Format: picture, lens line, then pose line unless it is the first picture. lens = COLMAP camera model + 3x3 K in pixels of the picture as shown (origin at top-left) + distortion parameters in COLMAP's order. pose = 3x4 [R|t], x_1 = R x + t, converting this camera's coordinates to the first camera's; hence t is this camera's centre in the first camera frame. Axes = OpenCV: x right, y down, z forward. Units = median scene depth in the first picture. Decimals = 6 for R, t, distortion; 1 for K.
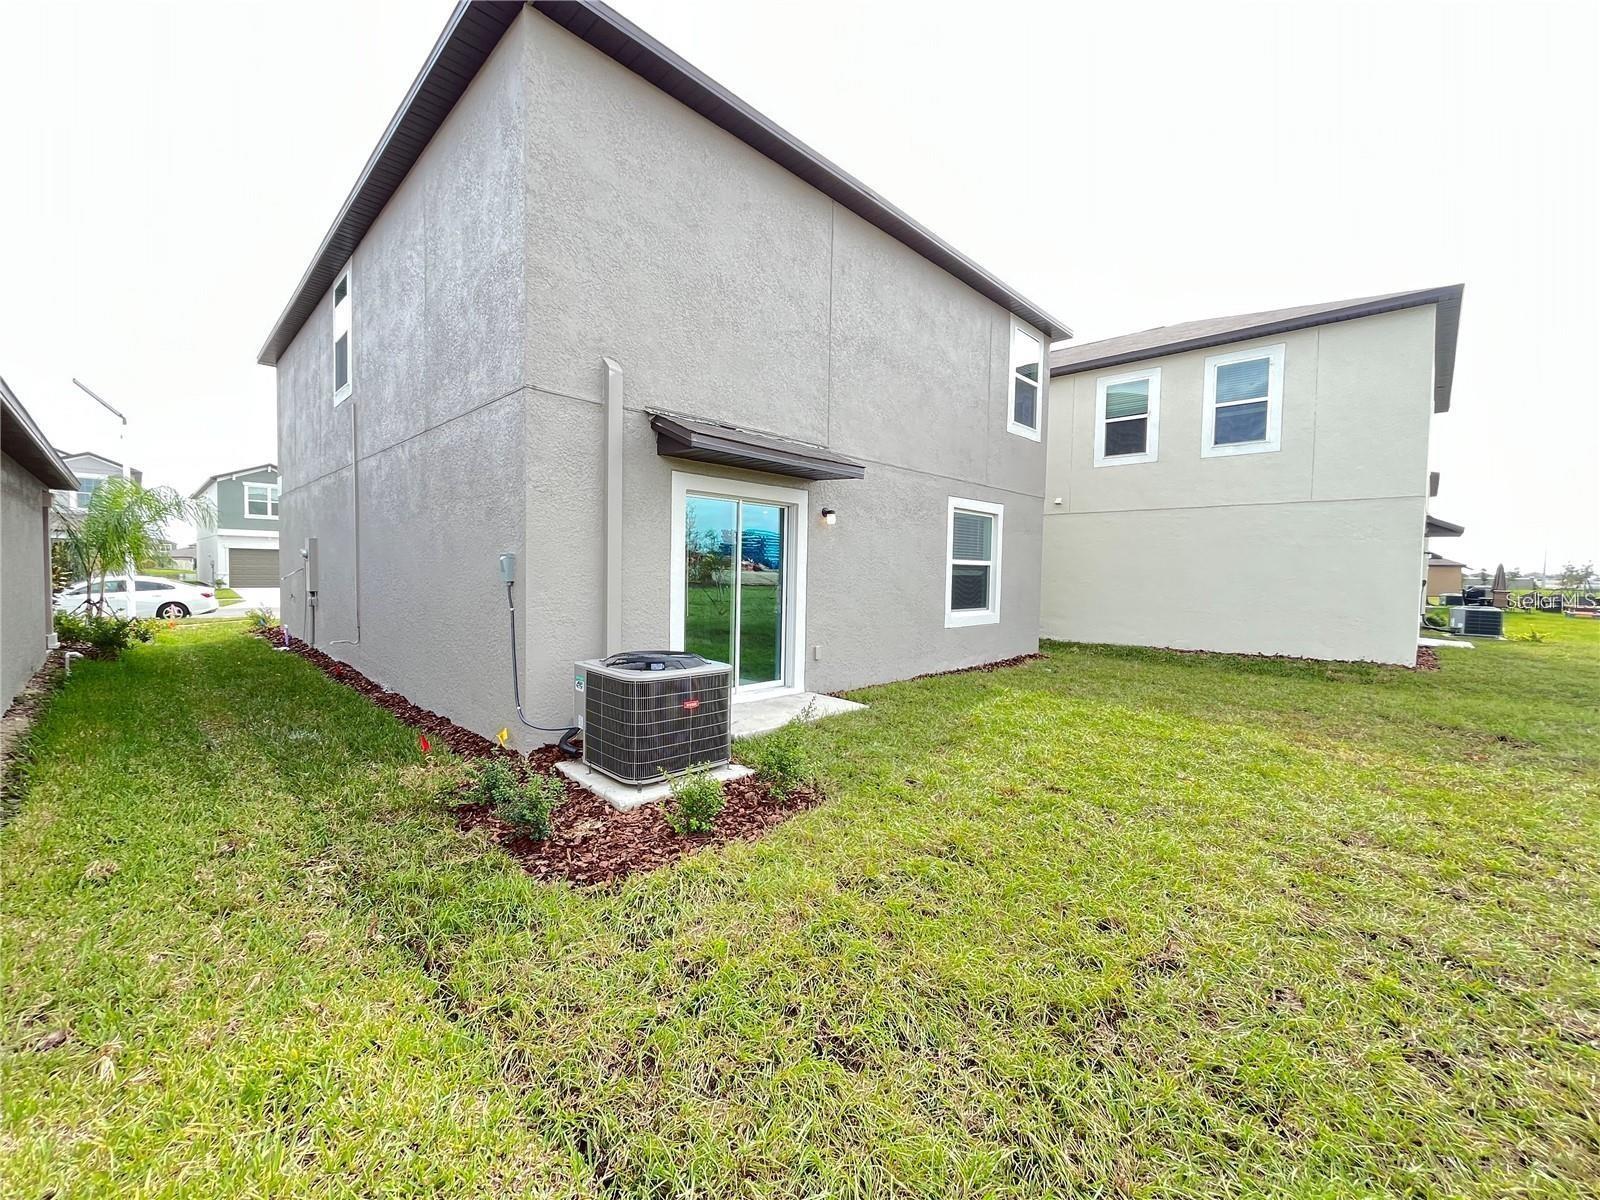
lens RADIAL K [[646.3, 0, 796.2], [0, 646.3, 599.0], [0, 0, 1]] dist [-0.000092, -0.000005]
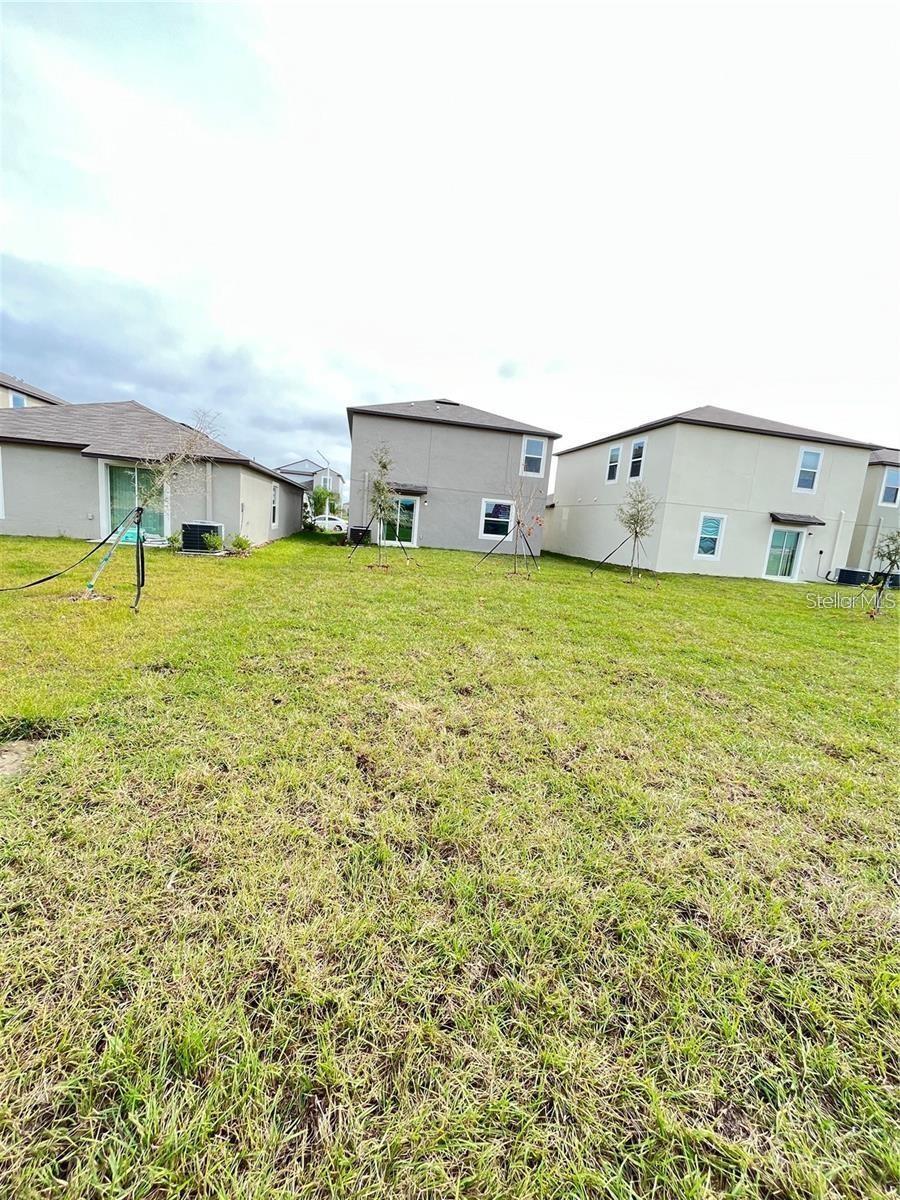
lens RADIAL K [[484.7, 0, 452.1], [0, 484.7, 602.2], [0, 0, 1]] dist [-0.000092, -0.000005]
pose [[0.820522, 0.145428, -0.552806, 1.231809], [-0.096027, 0.988420, 0.117495, 0.070009], [0.563491, -0.043323, 0.824985, -0.896718]]
